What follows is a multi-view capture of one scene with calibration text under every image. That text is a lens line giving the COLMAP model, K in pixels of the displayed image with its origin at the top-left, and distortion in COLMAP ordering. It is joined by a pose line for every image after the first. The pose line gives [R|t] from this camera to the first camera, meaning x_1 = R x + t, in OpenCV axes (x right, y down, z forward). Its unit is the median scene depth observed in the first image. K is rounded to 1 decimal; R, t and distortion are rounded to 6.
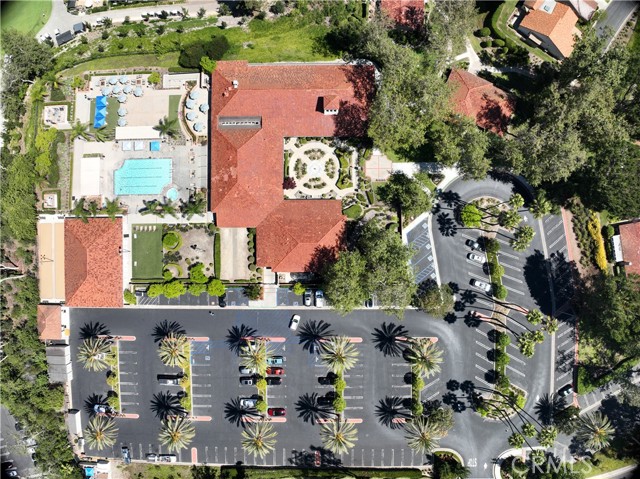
lens RADIAL K [[448.7, 0, 324.7], [0, 448.7, 239.6], [0, 0, 1]] dist [-0.116388, -0.007464]
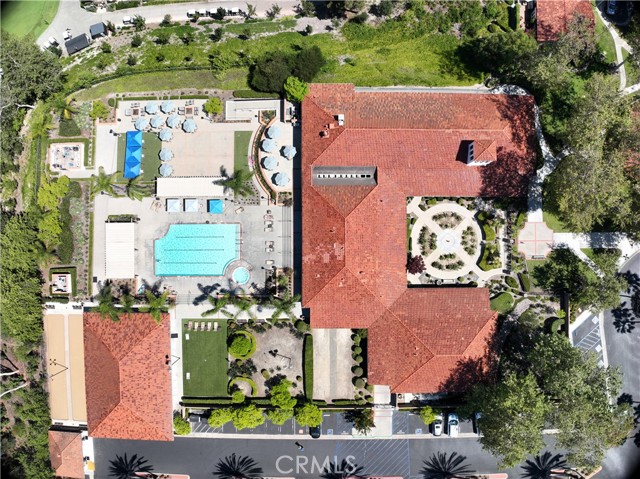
lens RADIAL K [[448.7, 0, 319.8], [0, 448.7, 235.0], [0, 0, 1]] dist [-0.116388, -0.007464]
pose [[0.999973, 0.001469, -0.007206, -0.218183], [-0.001568, 0.999905, -0.013722, -0.158659], [0.007185, 0.013732, 0.999880, 0.304597]]
